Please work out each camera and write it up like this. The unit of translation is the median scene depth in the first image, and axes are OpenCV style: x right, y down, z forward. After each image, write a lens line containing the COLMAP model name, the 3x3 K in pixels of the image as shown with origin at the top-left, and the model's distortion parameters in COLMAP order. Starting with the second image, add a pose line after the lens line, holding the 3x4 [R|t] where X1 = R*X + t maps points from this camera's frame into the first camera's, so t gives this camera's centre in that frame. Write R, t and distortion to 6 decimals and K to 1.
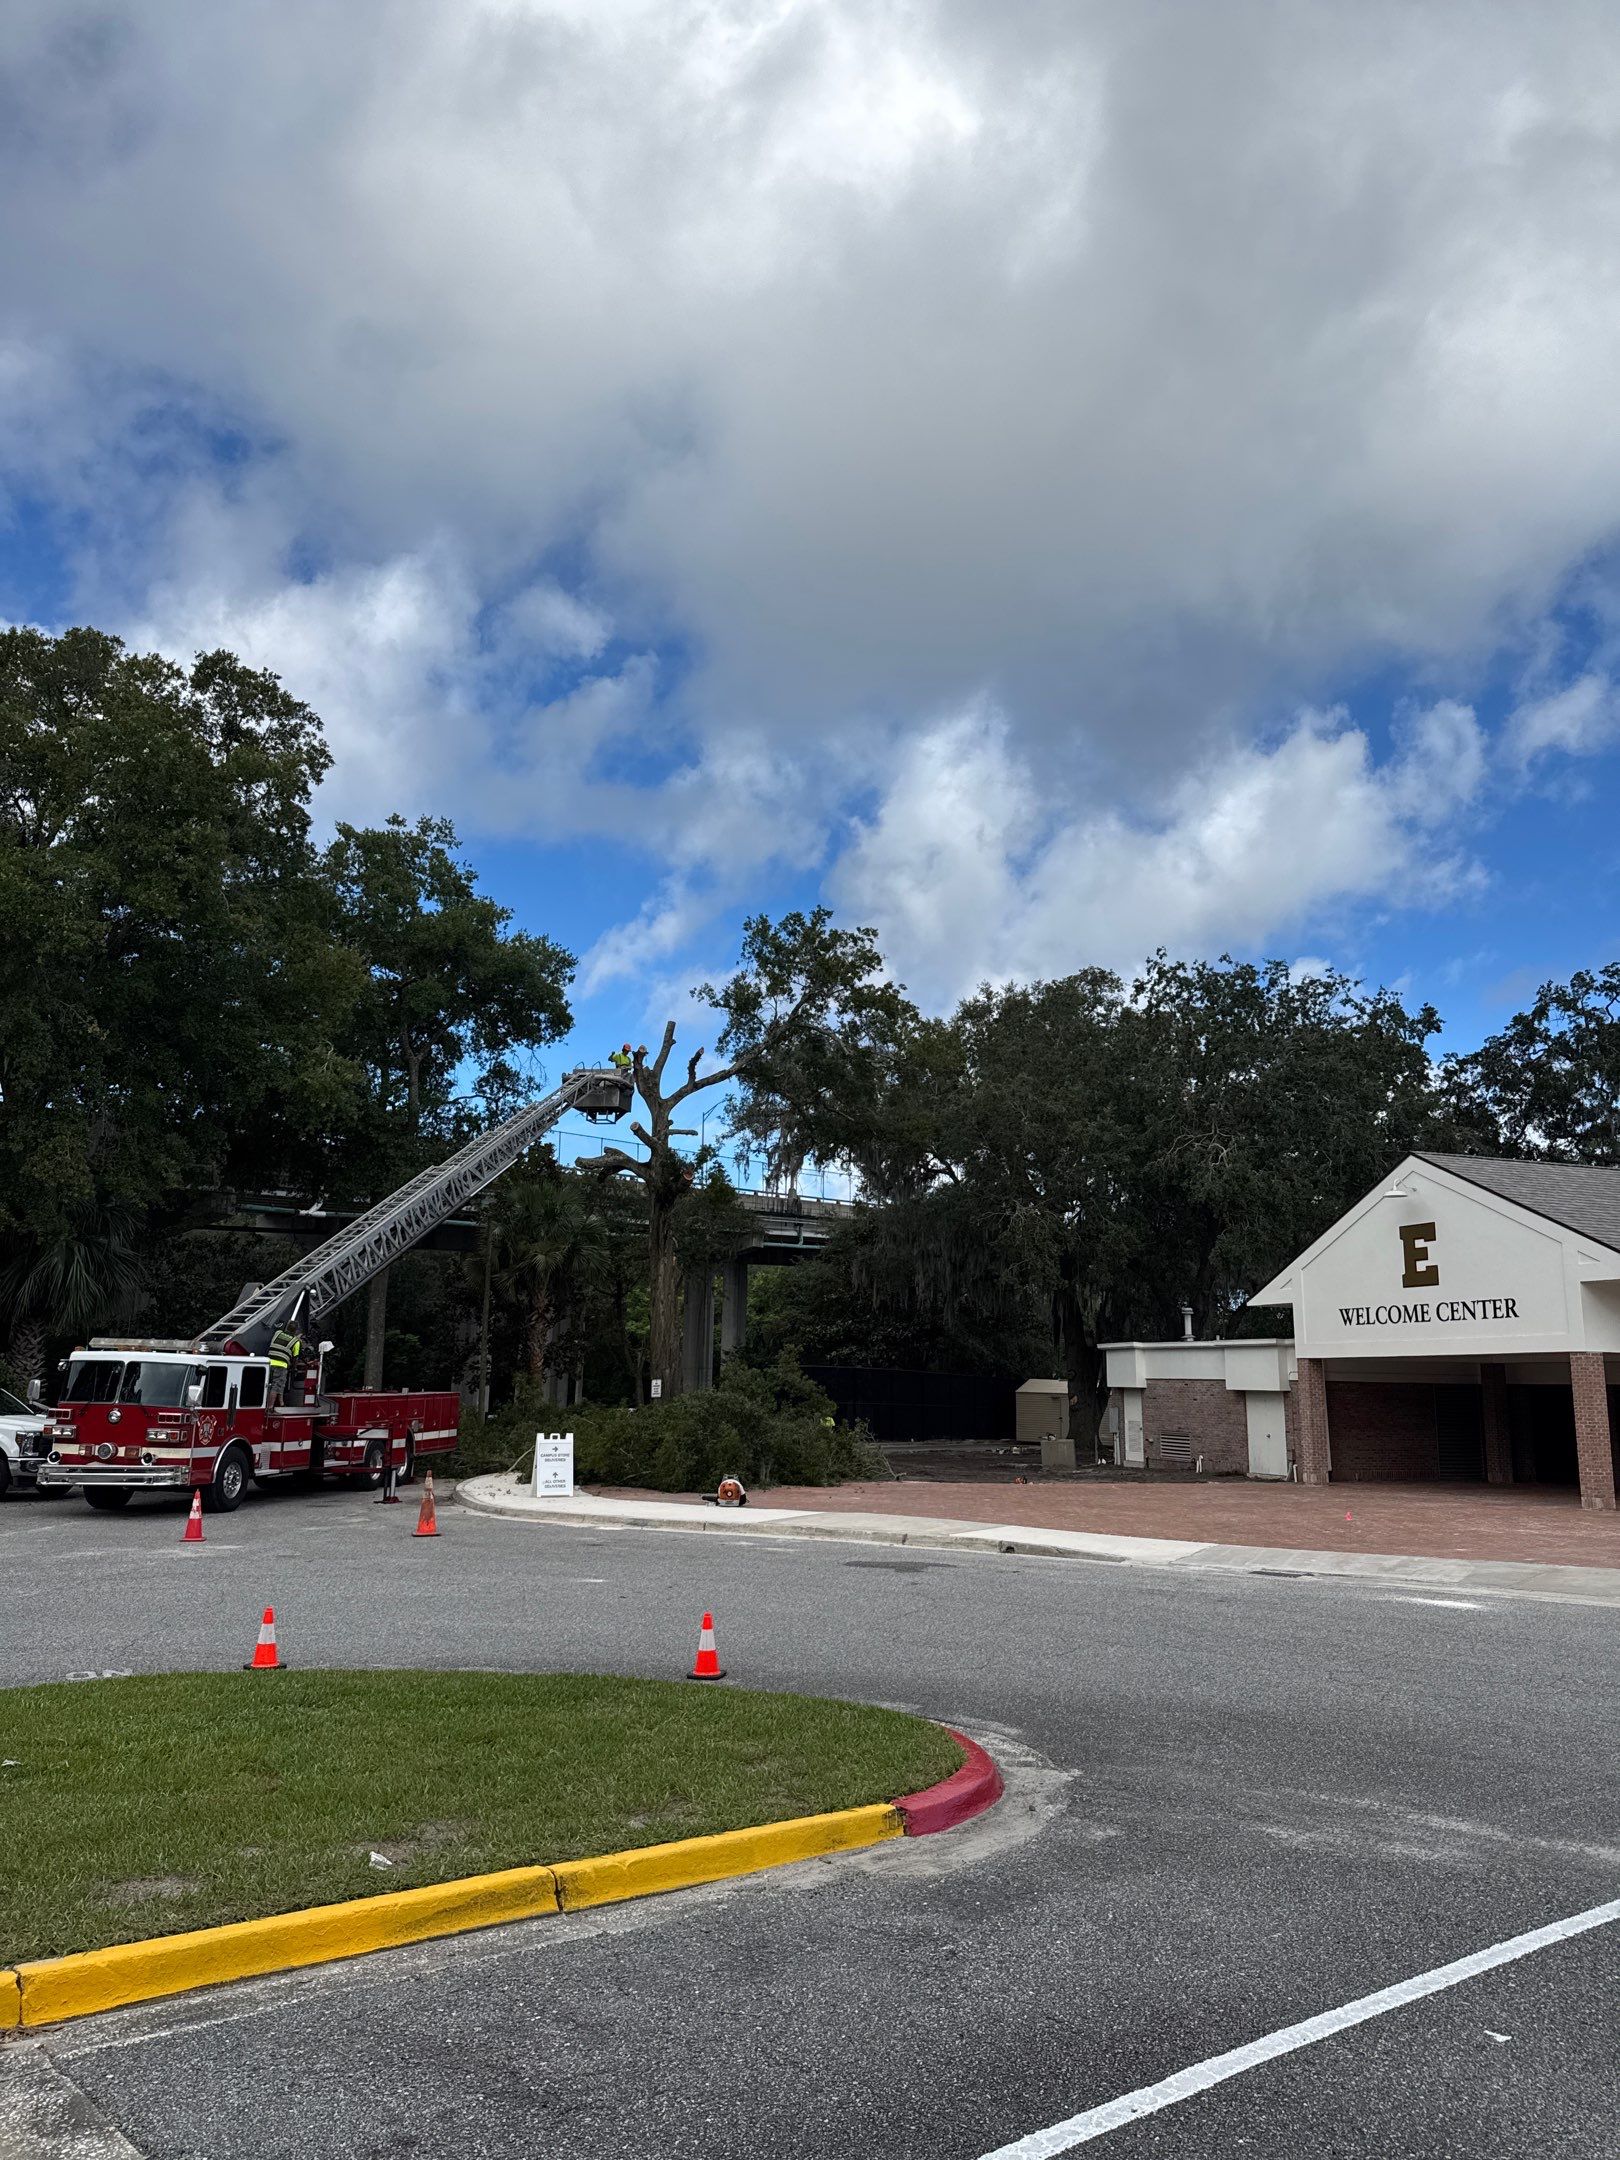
lens RADIAL K [[1507.1, 0, 797.4], [0, 1507.1, 1073.5], [0, 0, 1]] dist [0.084839, -0.106263]
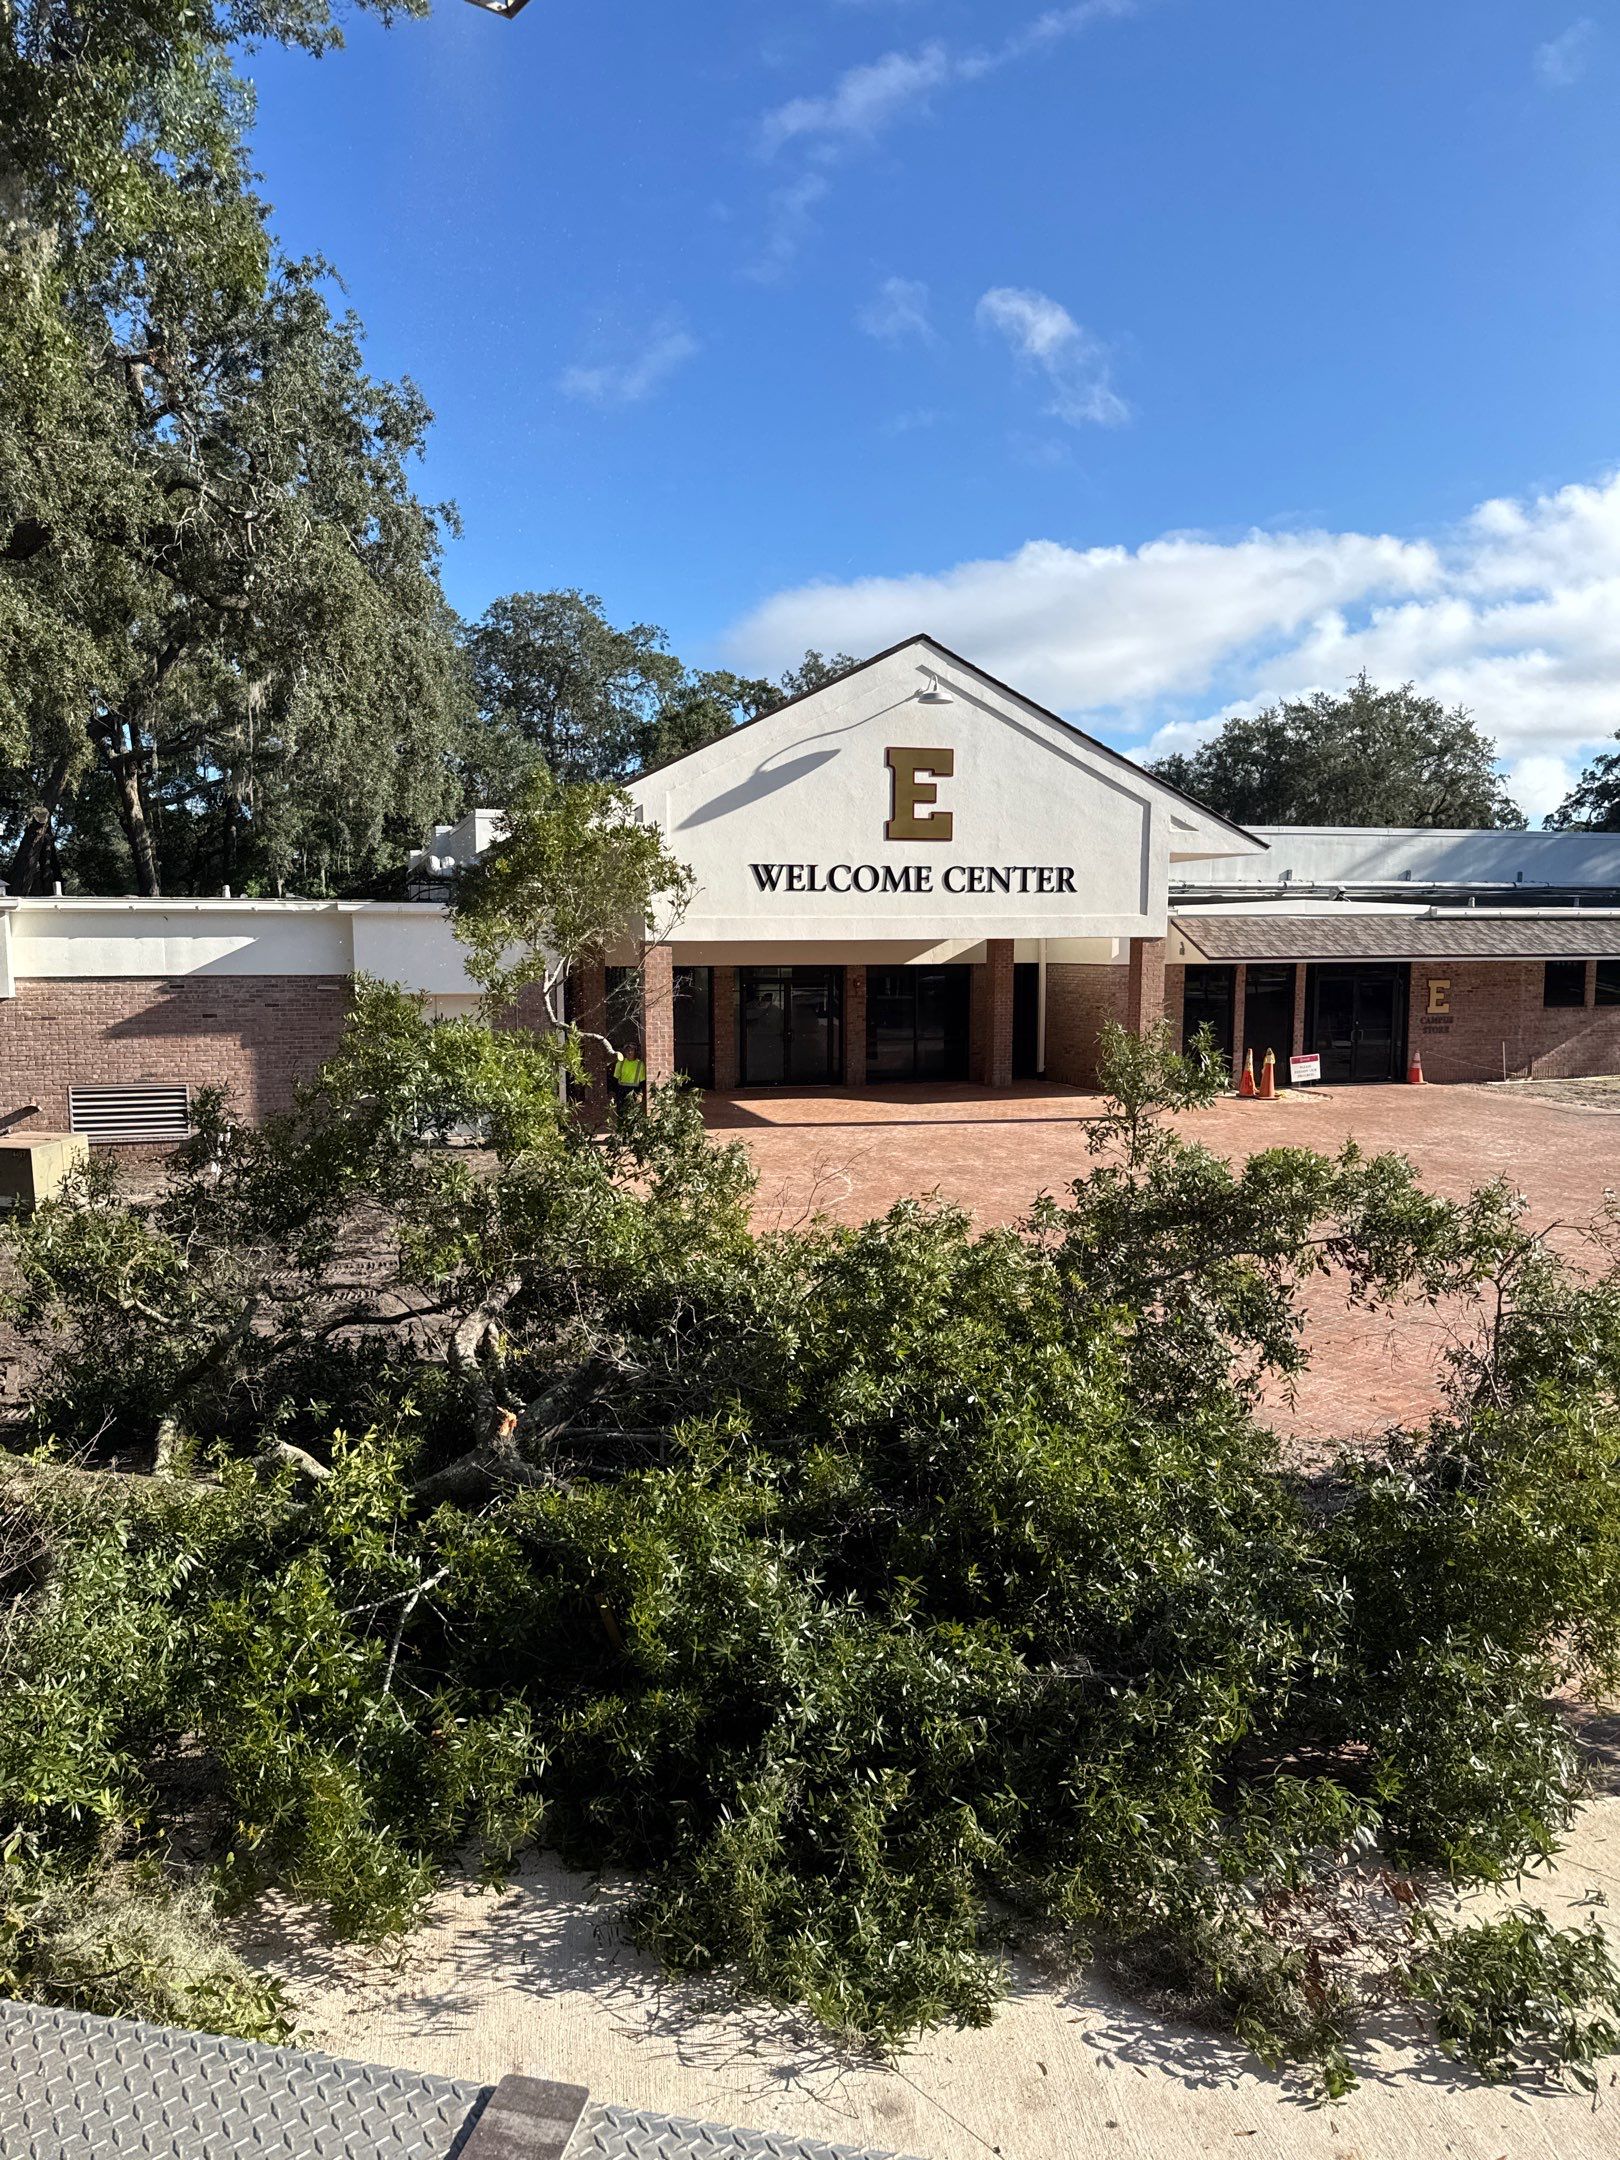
lens RADIAL K [[1507.1, 0, 796.0], [0, 1507.1, 1090.6], [0, 0, 1]] dist [0.084839, -0.106263]
pose [[0.038460, -0.118177, 0.992247, -0.262744], [-0.201317, 0.971705, 0.123534, 0.162101], [-0.978771, -0.204508, 0.013580, 0.940967]]
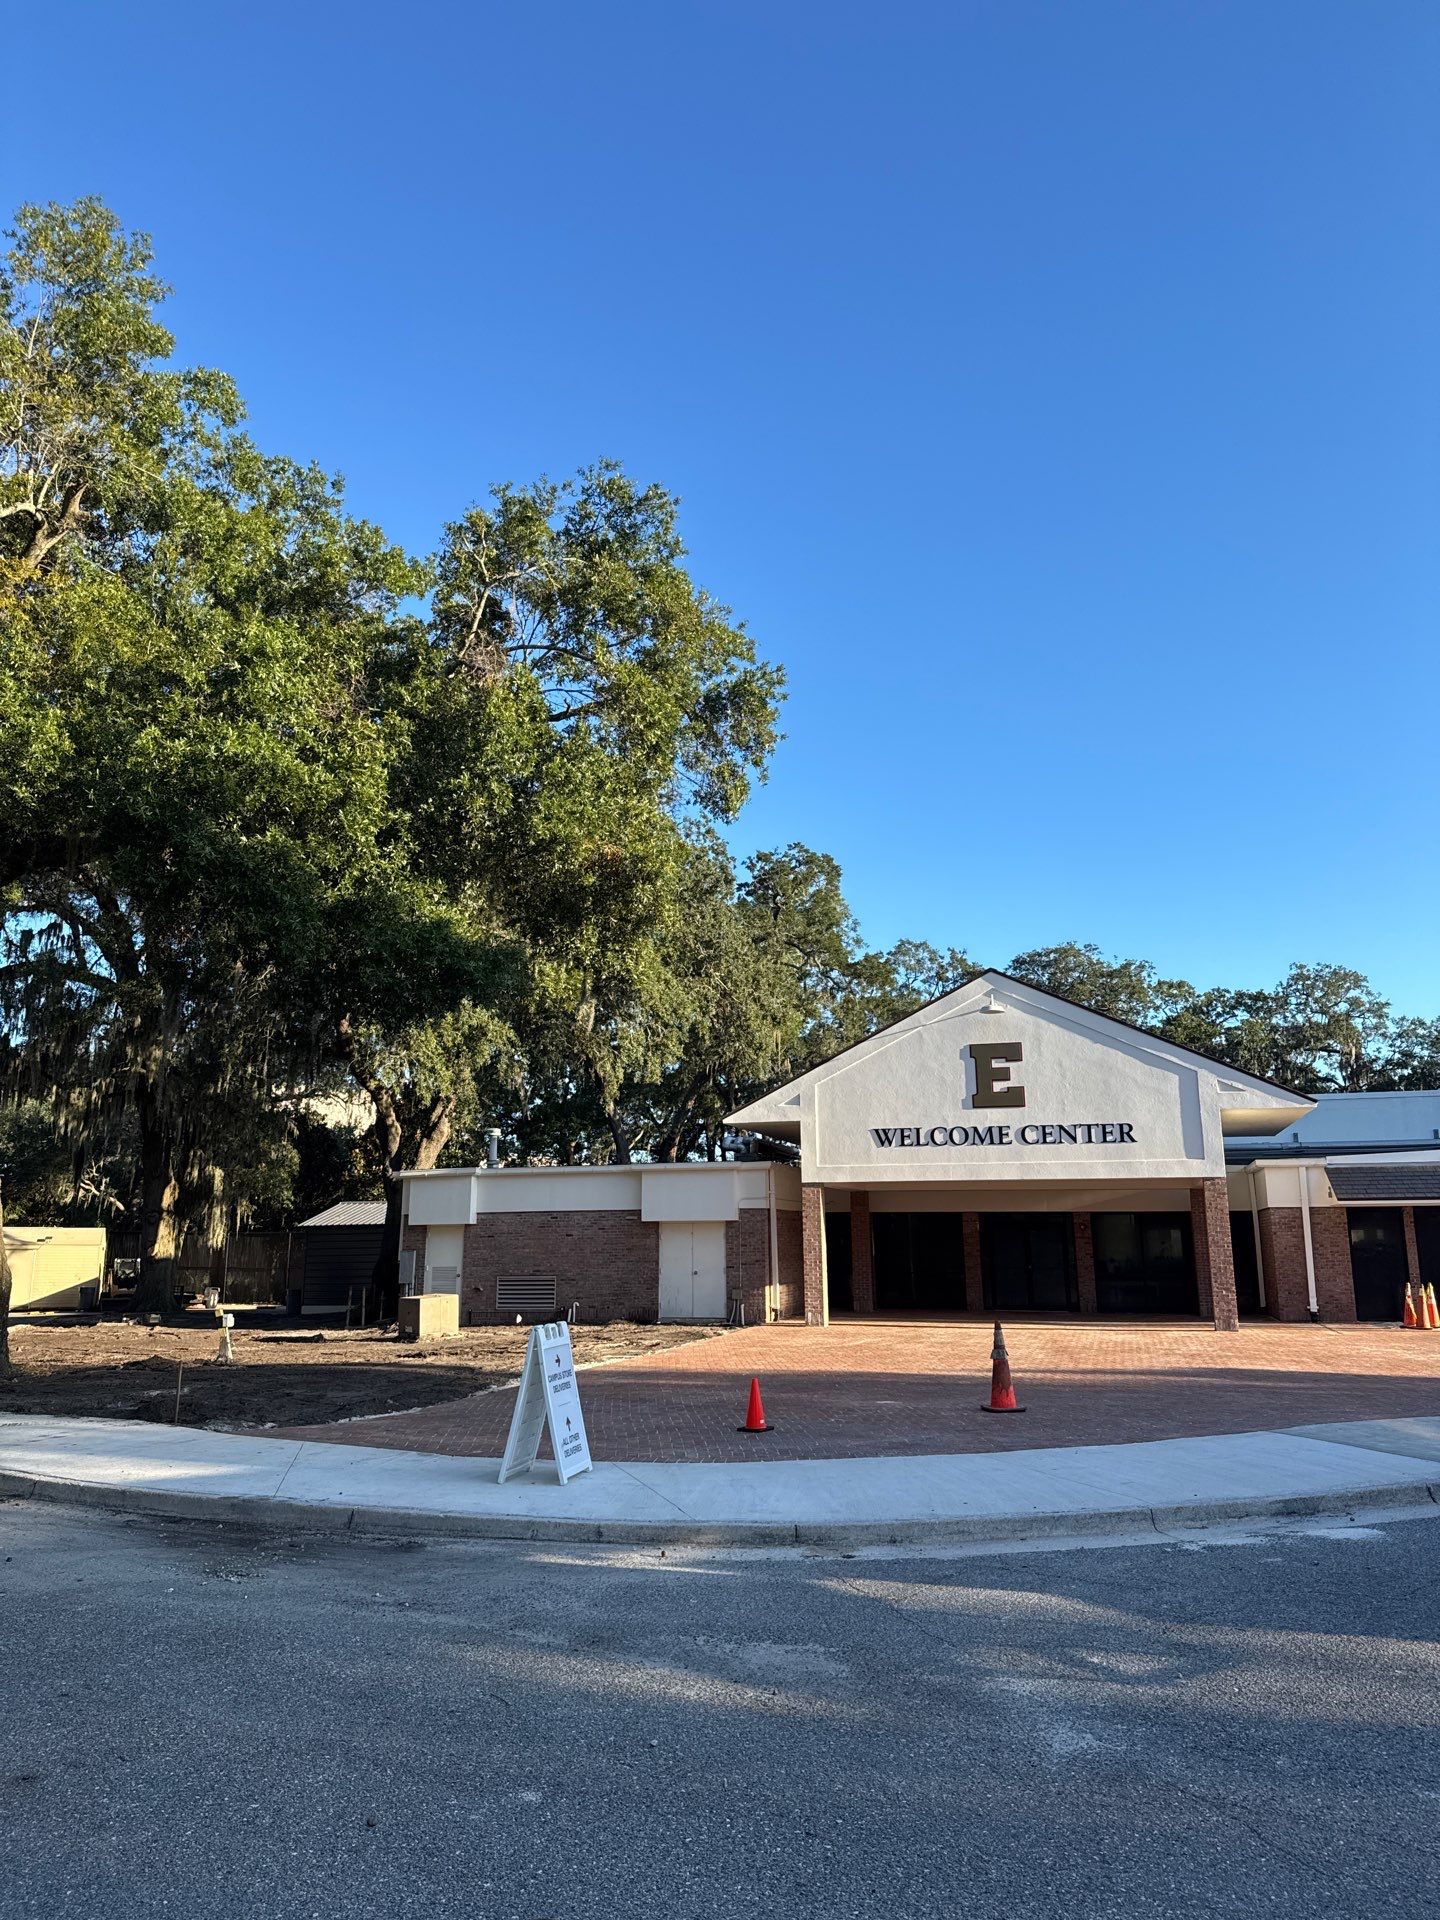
lens RADIAL K [[1339.6, 0, 711.8], [0, 1339.6, 953.0], [0, 0, 1]] dist [0.084839, -0.106263]
pose [[0.593202, 0.151321, 0.790704, -0.350445], [-0.148798, 0.985862, -0.077038, 0.124720], [-0.791183, -0.071956, 0.607332, 0.585984]]
